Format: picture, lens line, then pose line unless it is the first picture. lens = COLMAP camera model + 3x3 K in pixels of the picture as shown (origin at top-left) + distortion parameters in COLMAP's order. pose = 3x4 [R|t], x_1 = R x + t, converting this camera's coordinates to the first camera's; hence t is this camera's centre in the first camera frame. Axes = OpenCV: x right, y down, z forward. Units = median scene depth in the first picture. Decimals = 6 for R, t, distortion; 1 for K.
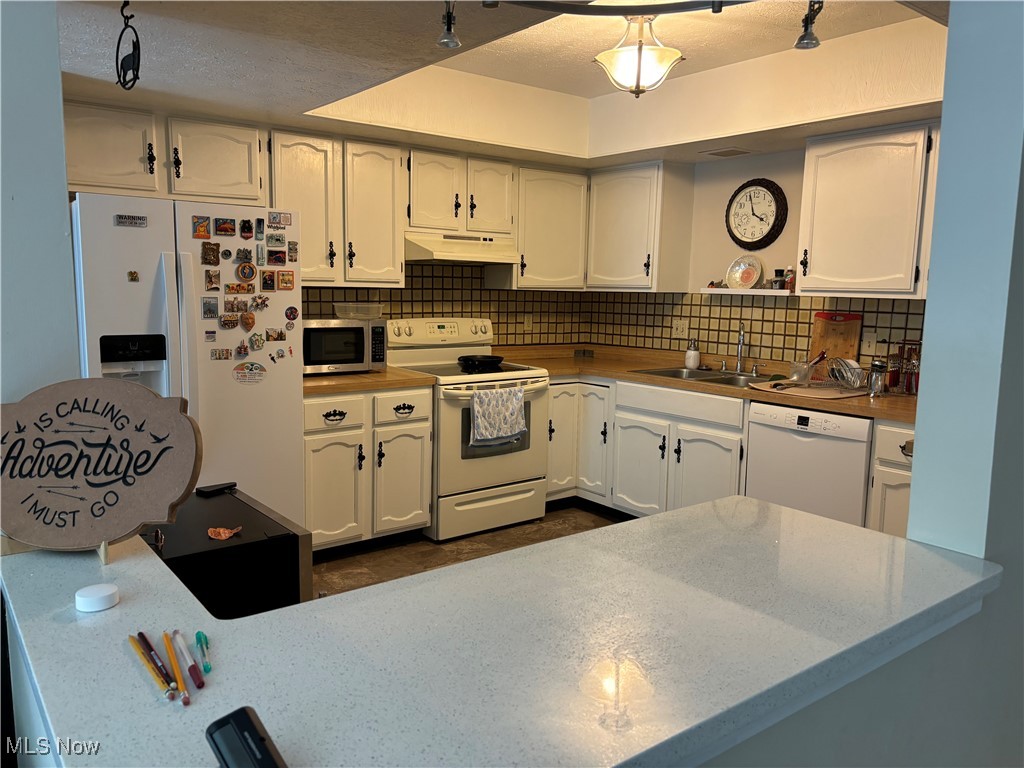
lens RADIAL K [[773.4, 0, 511.0], [0, 773.4, 392.3], [0, 0, 1]] dist [0.011818, -0.001295]
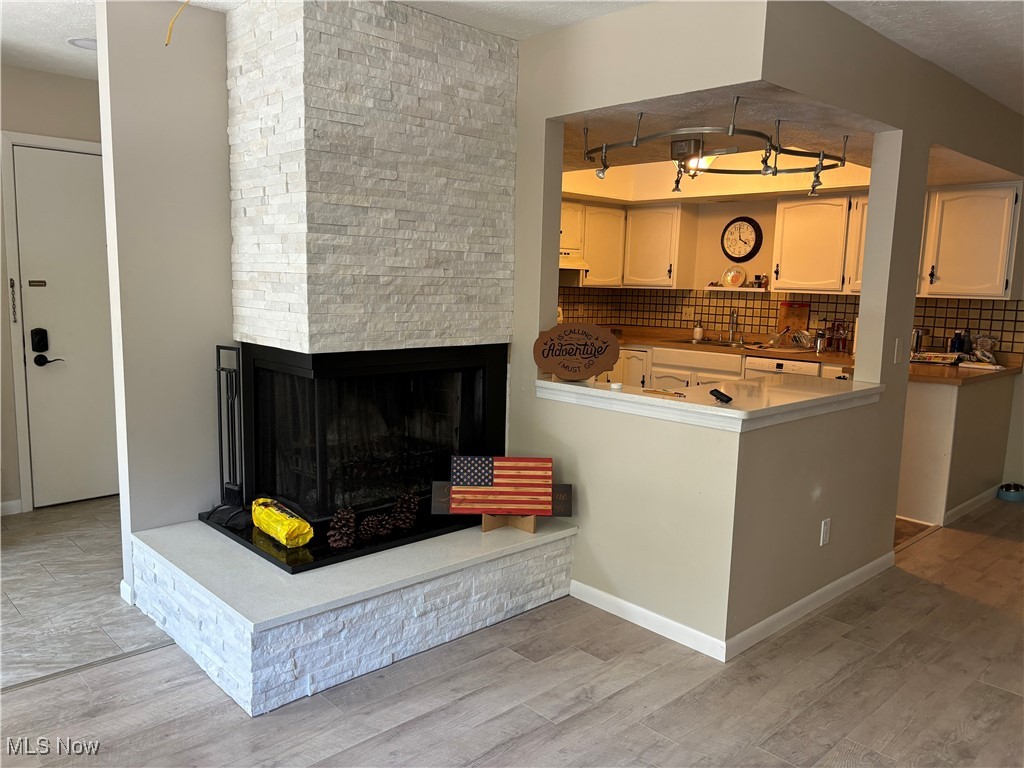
lens RADIAL K [[773.4, 0, 507.8], [0, 773.4, 388.6], [0, 0, 1]] dist [0.011818, -0.001295]
pose [[0.995505, -0.007700, 0.094399, -0.298146], [0.007363, 0.999965, 0.003924, 0.059854], [-0.094426, -0.003211, 0.995527, -0.501638]]
